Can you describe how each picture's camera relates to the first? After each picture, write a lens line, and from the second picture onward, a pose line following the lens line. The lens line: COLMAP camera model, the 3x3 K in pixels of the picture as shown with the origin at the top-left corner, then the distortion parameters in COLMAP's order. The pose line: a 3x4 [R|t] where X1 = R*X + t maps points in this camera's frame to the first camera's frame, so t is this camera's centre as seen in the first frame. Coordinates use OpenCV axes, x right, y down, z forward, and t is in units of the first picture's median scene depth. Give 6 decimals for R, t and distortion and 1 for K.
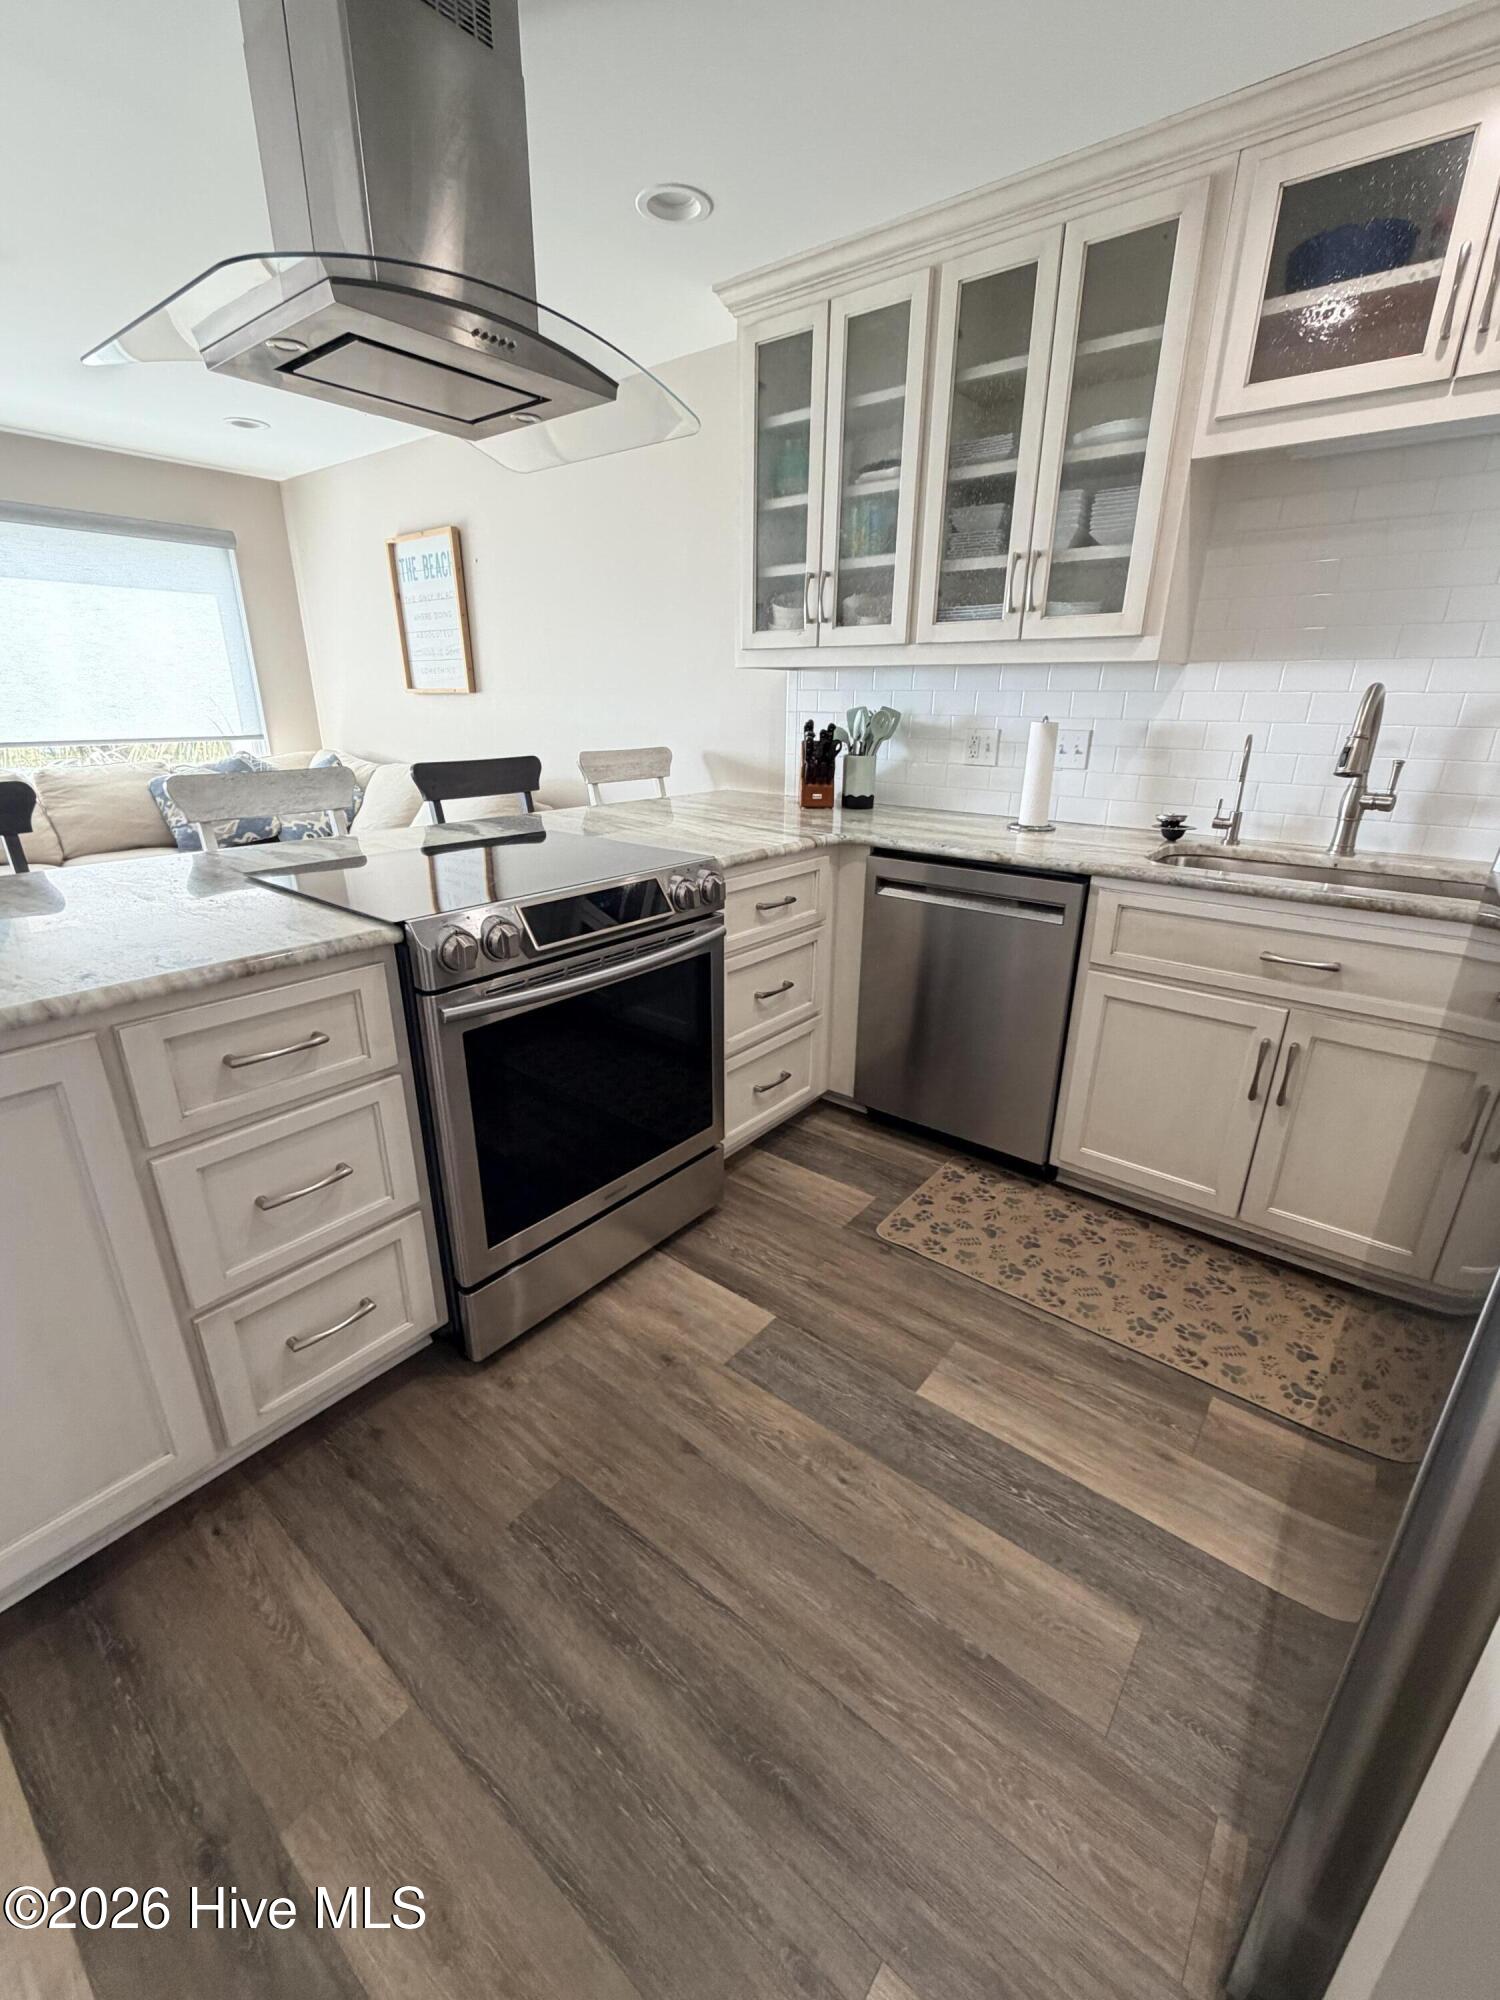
lens RADIAL K [[823.4, 0, 758.9], [0, 823.4, 1000.6], [0, 0, 1]] dist [-0.013077, 0.000281]
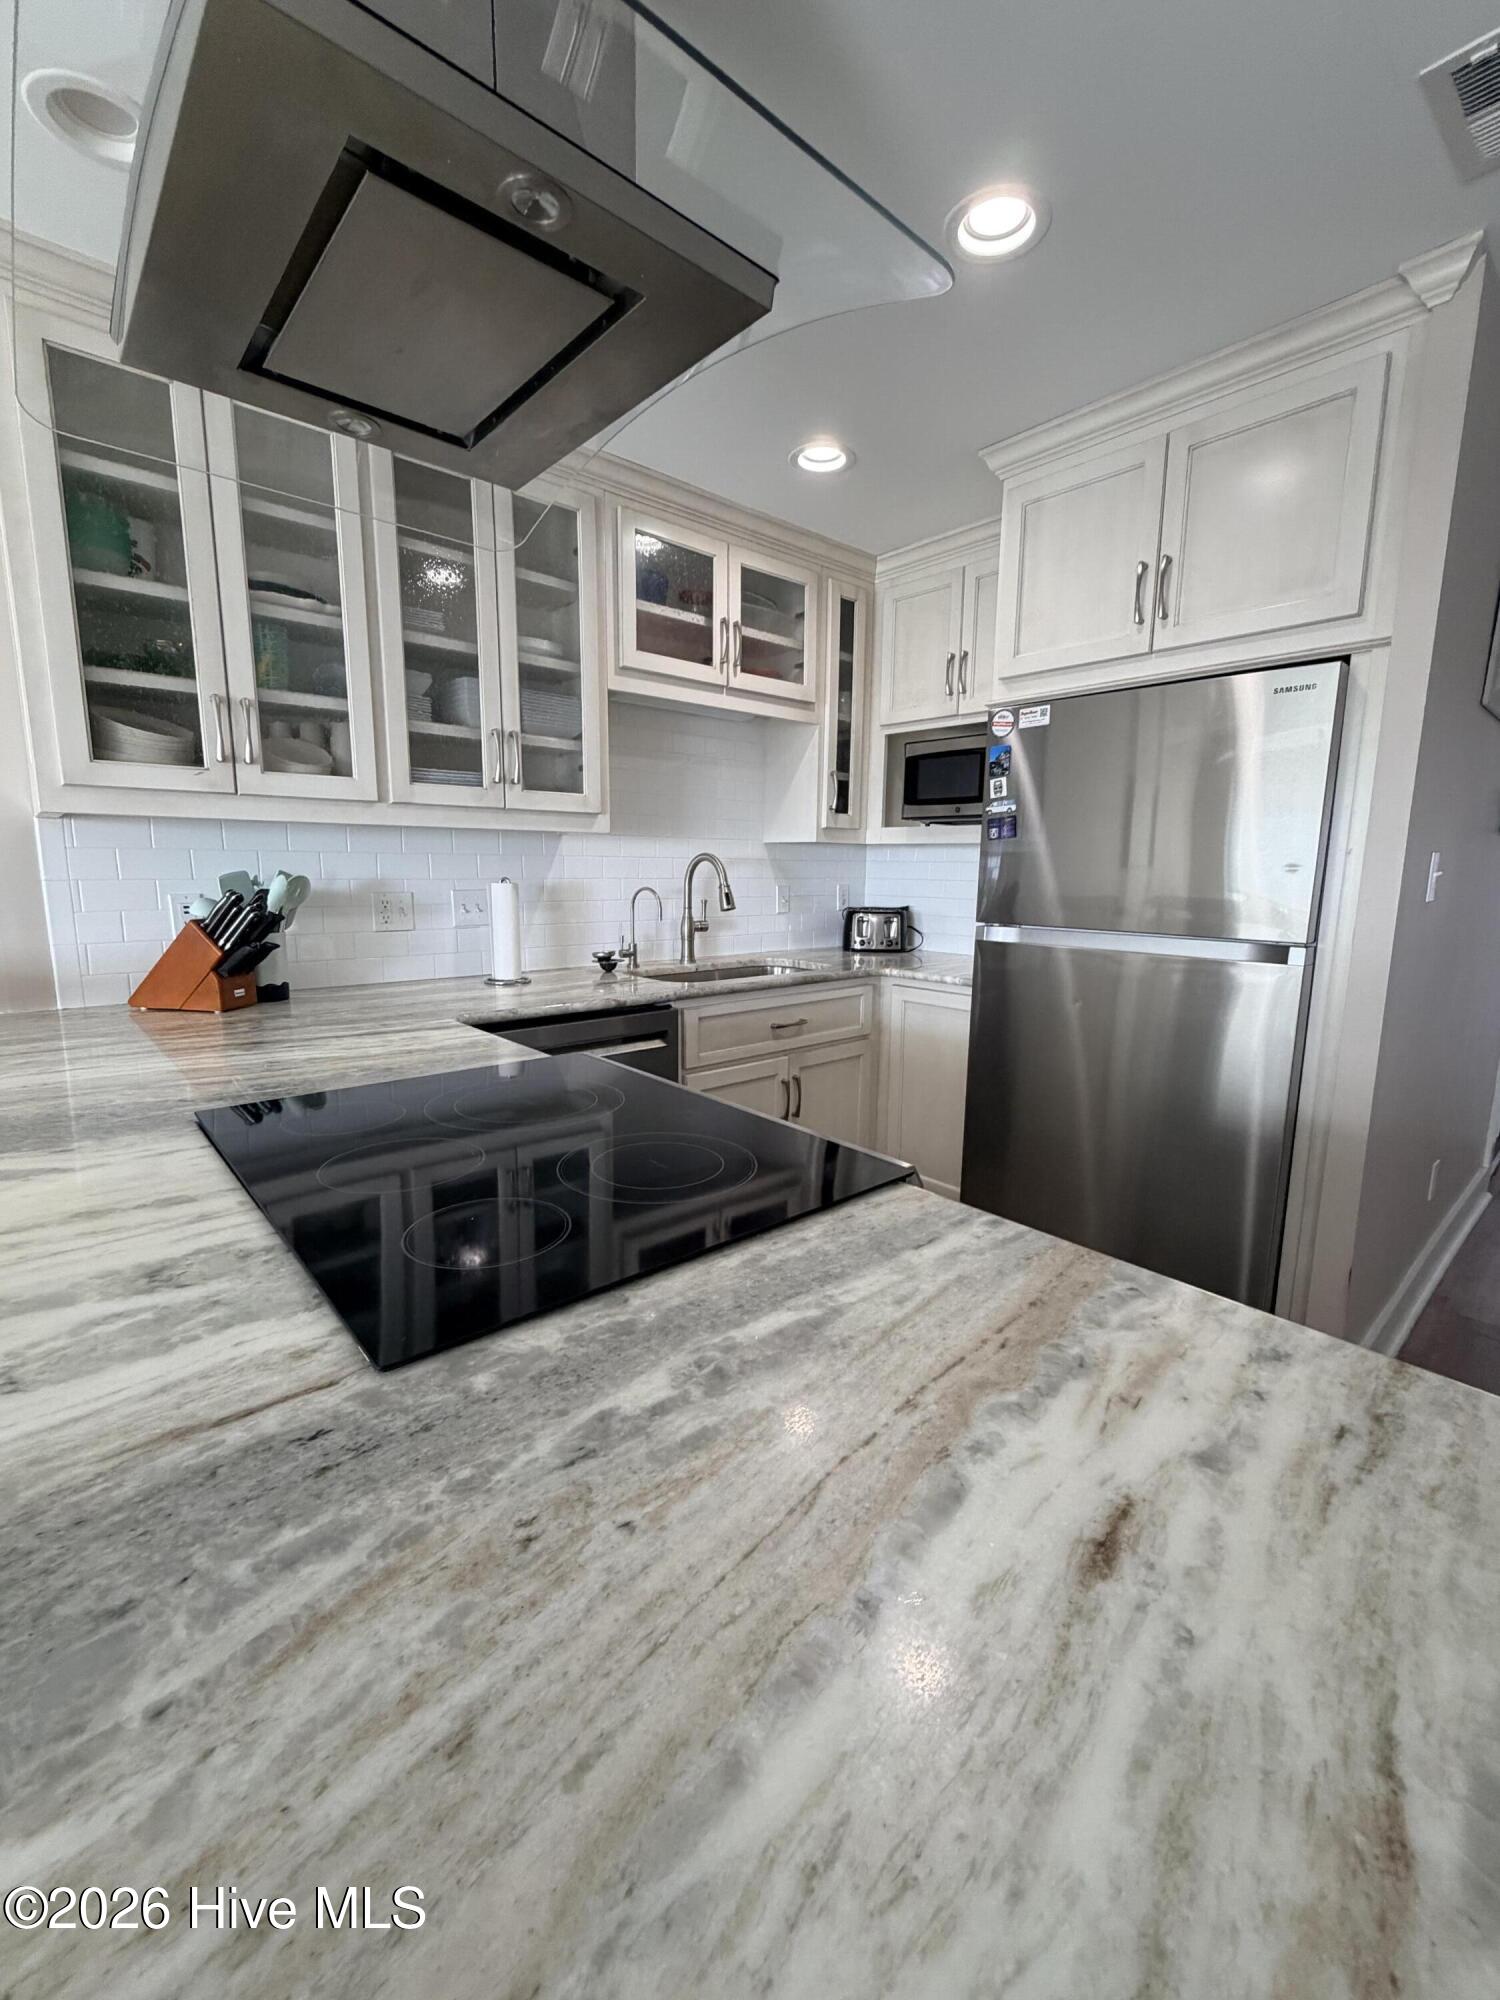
lens RADIAL K [[823.4, 0, 757.6], [0, 823.4, 998.7], [0, 0, 1]] dist [-0.013077, 0.000281]
pose [[0.170795, -0.159097, 0.972377, -0.688208], [0.334647, 0.937581, 0.094624, -0.204793], [-0.926737, 0.309242, 0.213375, 0.554940]]
